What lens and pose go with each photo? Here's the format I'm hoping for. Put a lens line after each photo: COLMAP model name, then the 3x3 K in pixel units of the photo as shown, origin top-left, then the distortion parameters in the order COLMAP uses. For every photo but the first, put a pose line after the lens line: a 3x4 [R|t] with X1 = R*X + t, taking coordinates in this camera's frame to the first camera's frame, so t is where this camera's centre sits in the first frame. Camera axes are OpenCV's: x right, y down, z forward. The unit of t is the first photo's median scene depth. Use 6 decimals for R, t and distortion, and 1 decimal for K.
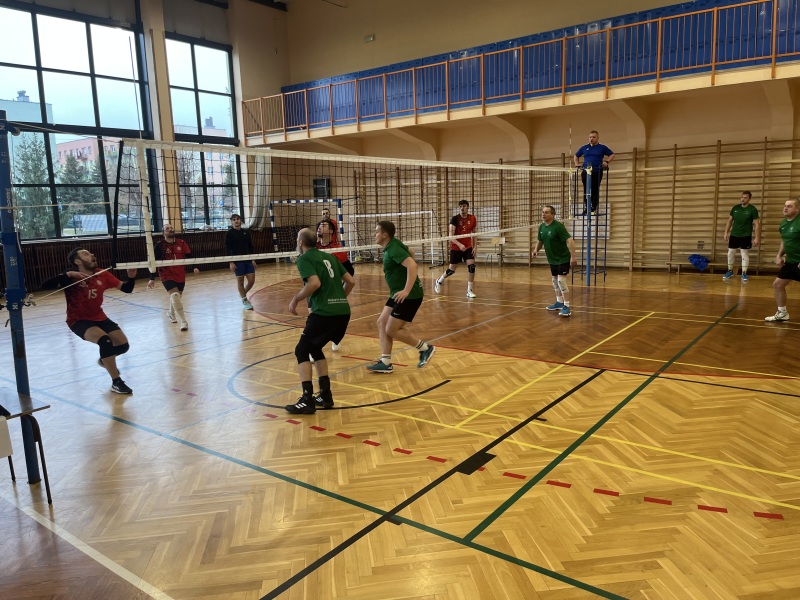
lens RADIAL K [[599.9, 0, 404.5], [0, 599.9, 309.1], [0, 0, 1]] dist [0.065471, -0.070187]
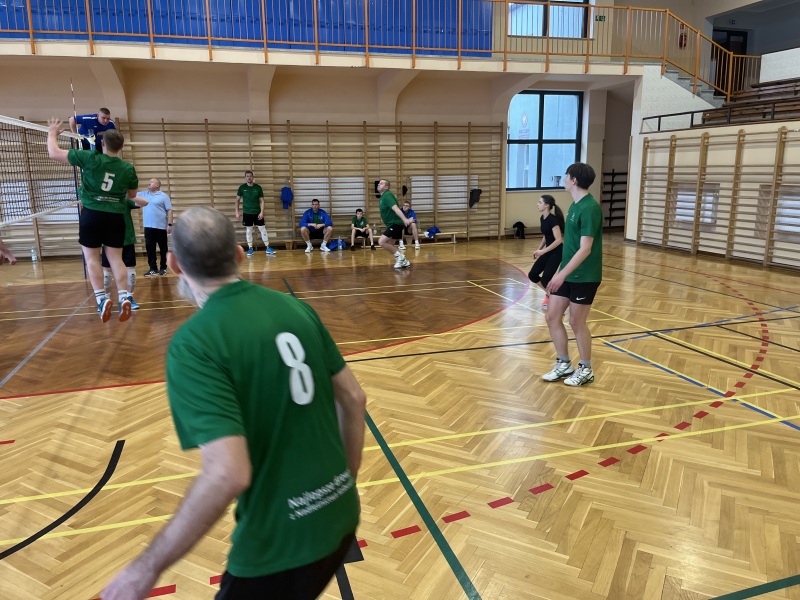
lens RADIAL K [[599.9, 0, 397.5], [0, 599.9, 296.6], [0, 0, 1]] dist [0.065471, -0.070187]
pose [[0.601733, -0.145892, 0.785260, -0.241405], [0.134695, 0.987630, 0.080275, -0.052436], [-0.787257, 0.057467, 0.613941, 0.320339]]
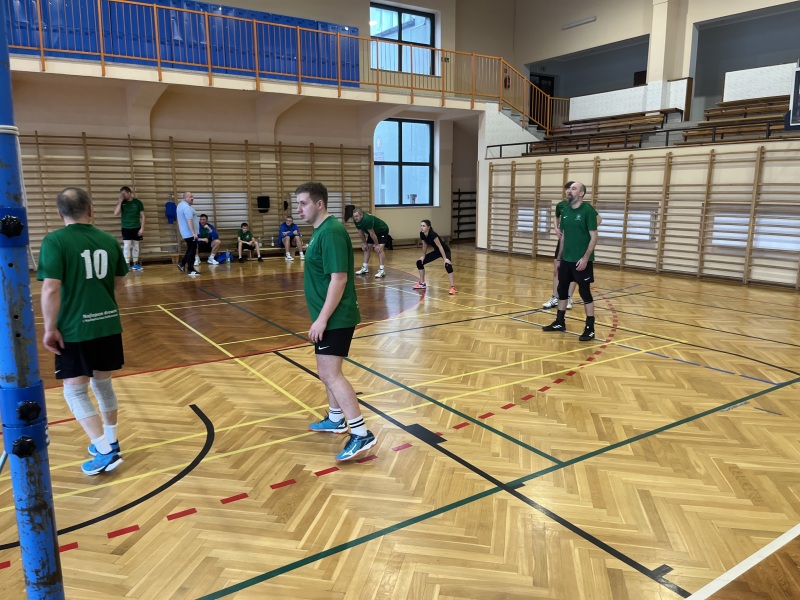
lens RADIAL K [[599.9, 0, 395.0], [0, 599.9, 313.2], [0, 0, 1]] dist [0.065471, -0.070187]
pose [[0.342943, -0.166763, 0.924435, -0.552055], [0.156862, 0.980464, 0.118679, -0.056701], [-0.926167, 0.104308, 0.362402, 0.420898]]
